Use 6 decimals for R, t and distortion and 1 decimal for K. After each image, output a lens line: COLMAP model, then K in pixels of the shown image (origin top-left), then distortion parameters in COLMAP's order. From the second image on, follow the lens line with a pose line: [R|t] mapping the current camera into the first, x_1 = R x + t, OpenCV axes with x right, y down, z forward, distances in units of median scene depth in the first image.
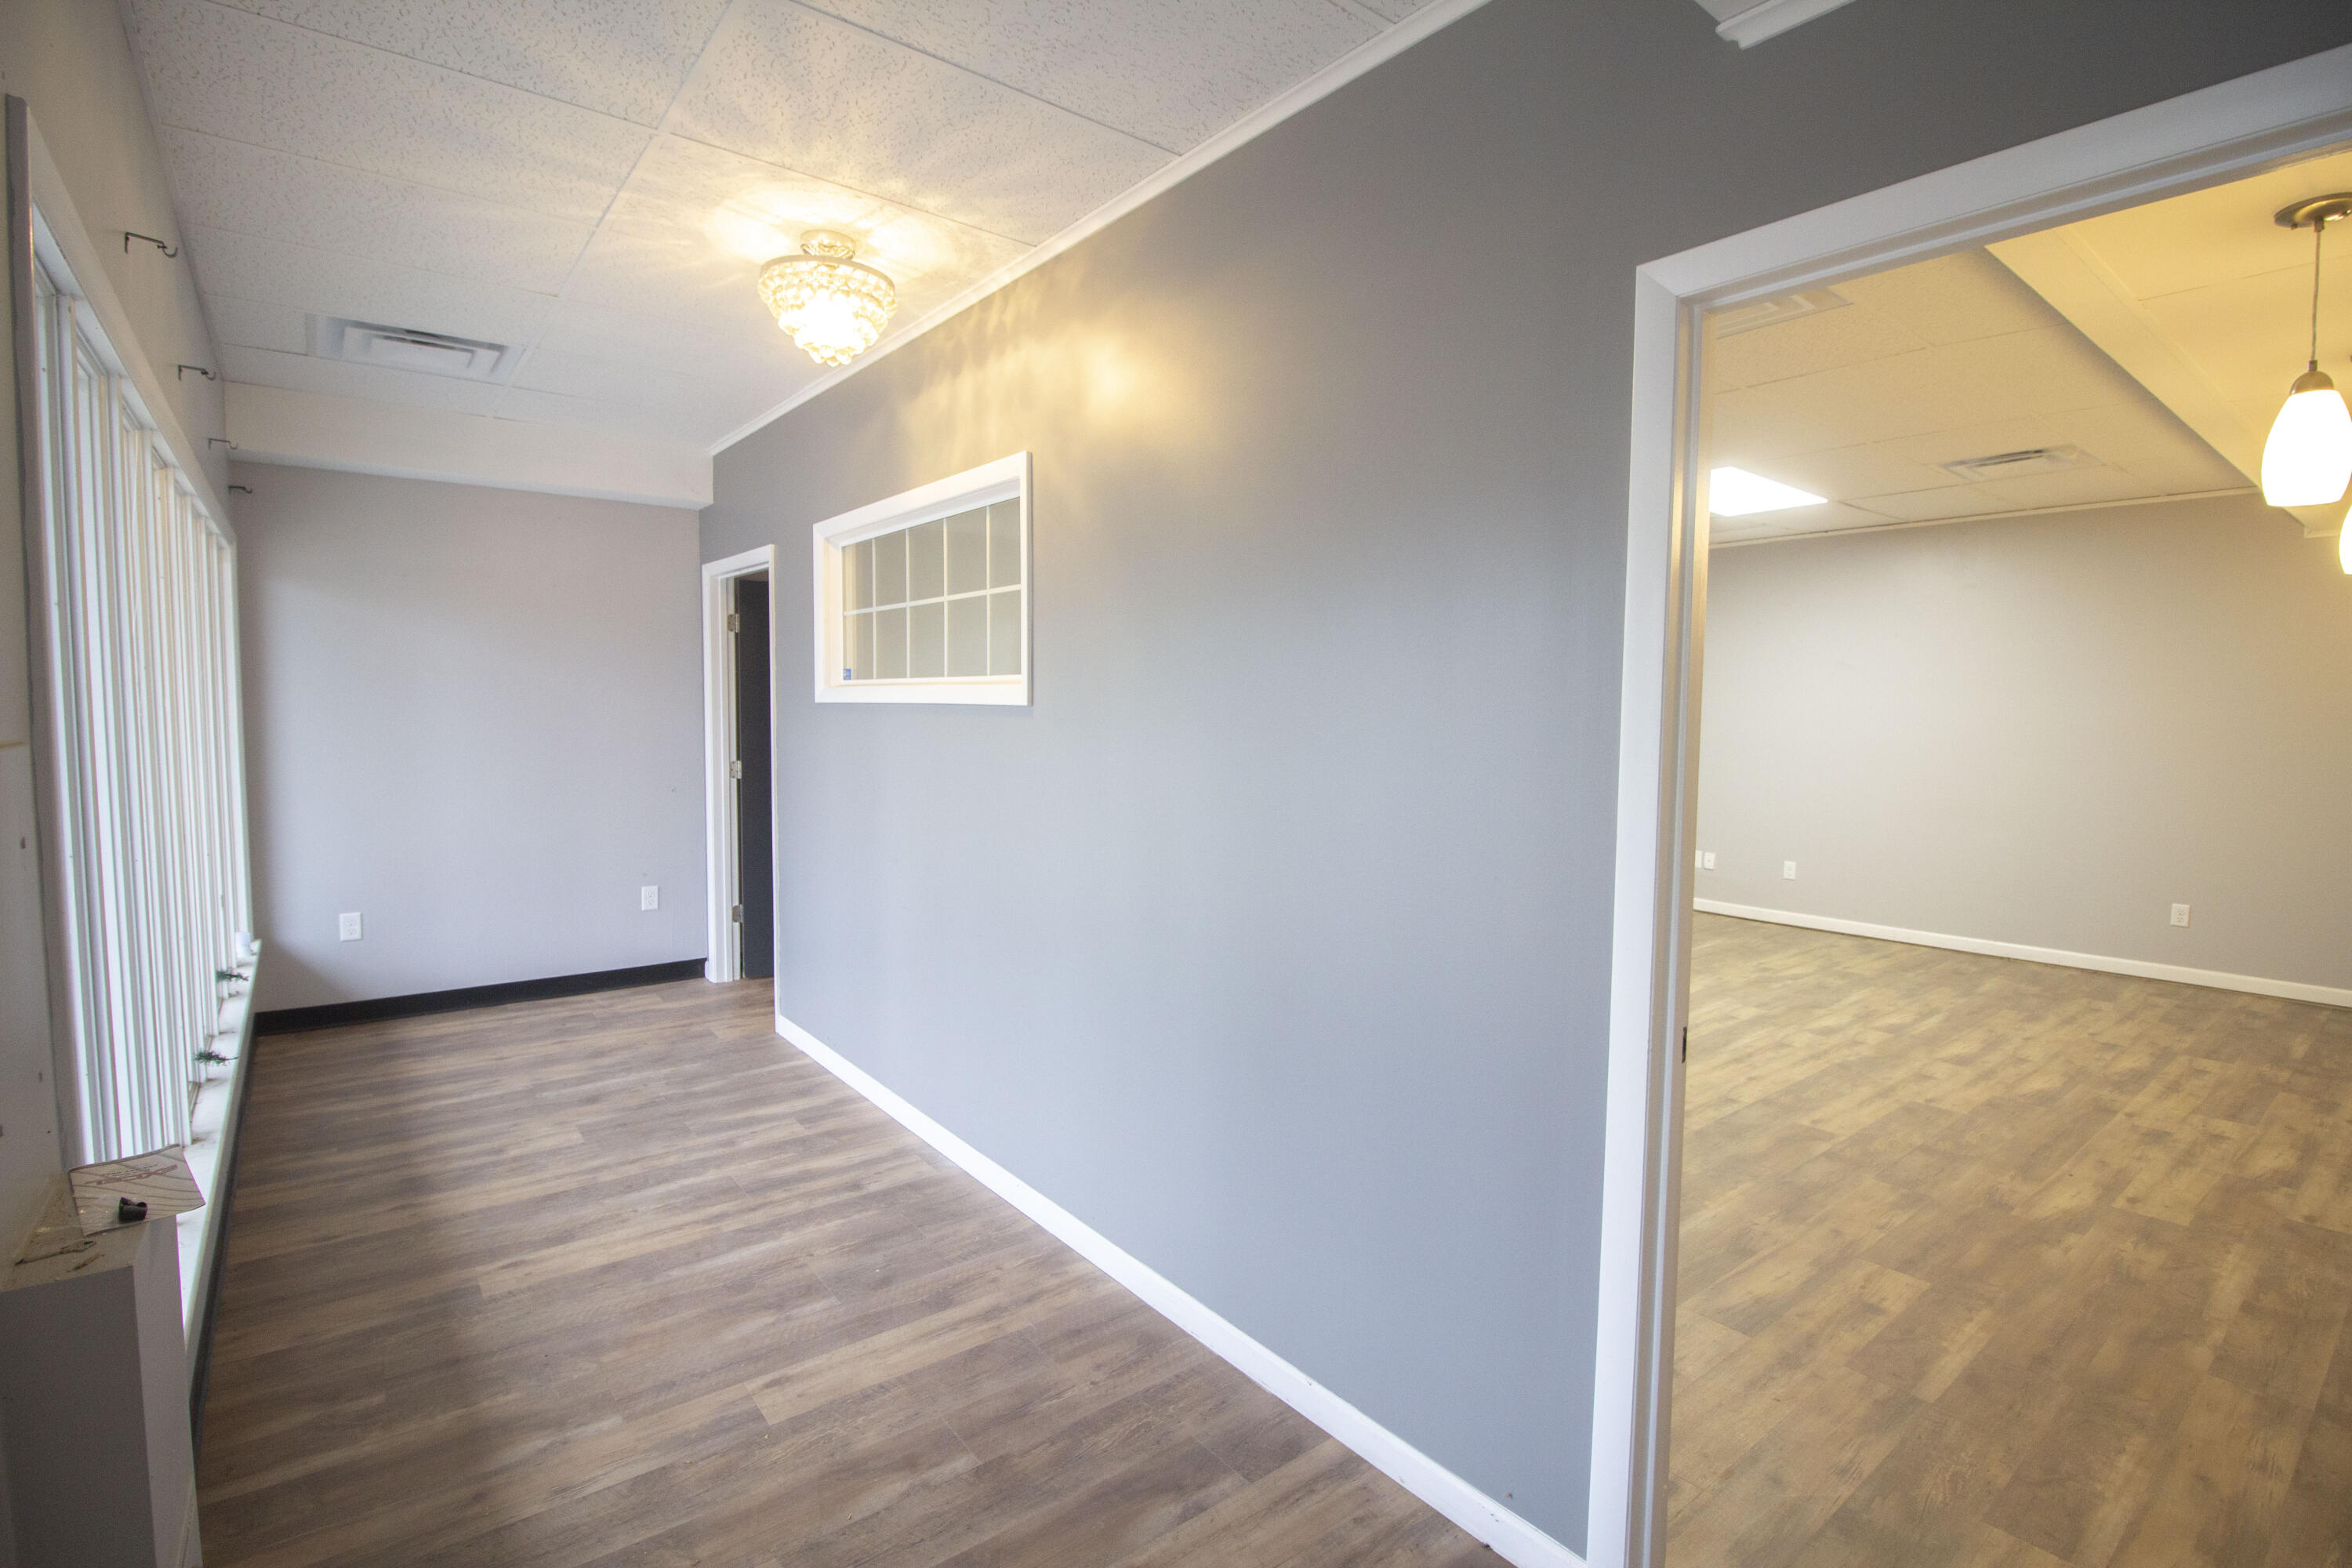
lens RADIAL K [[1115.3, 0, 1185.5], [0, 1115.3, 772.1], [0, 0, 1]] dist [0.001238, -0.013496]
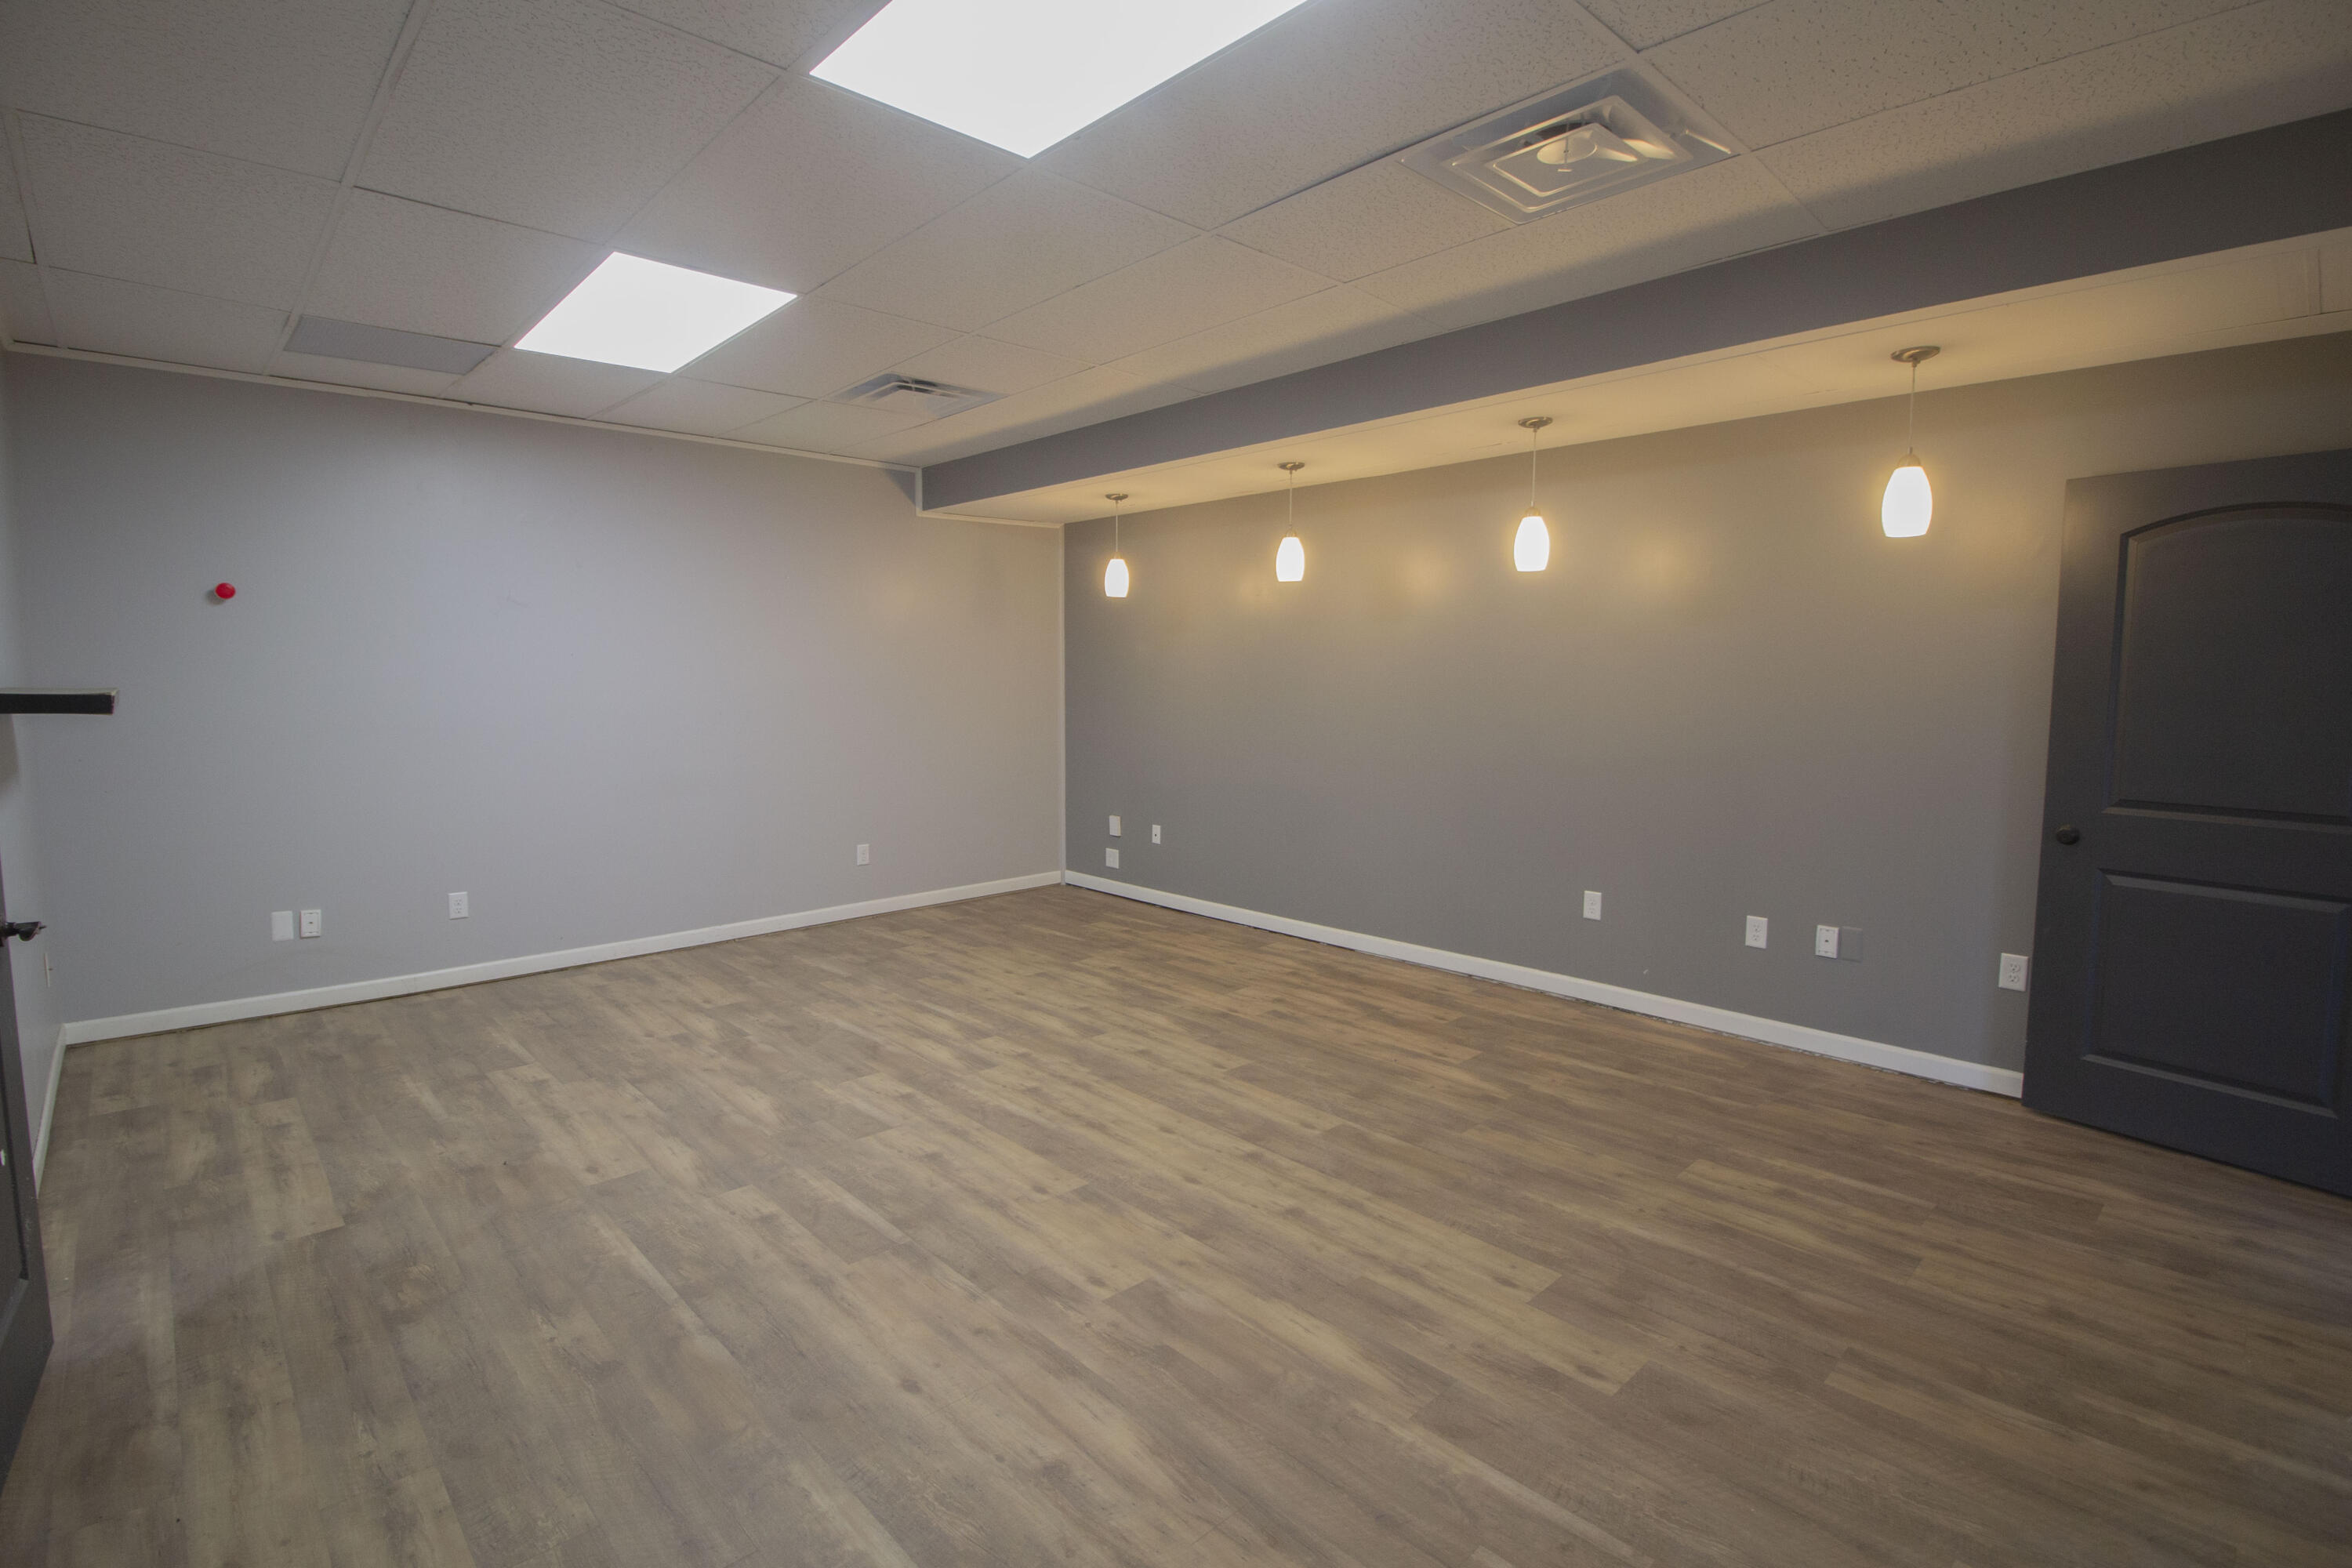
lens RADIAL K [[1115.3, 0, 1185.5], [0, 1115.3, 772.1], [0, 0, 1]] dist [0.001238, -0.013496]
pose [[-0.084040, -0.105381, 0.990874, -0.284692], [0.059805, 0.992066, 0.110580, -0.074571], [-0.994666, 0.068552, -0.077071, 1.131693]]
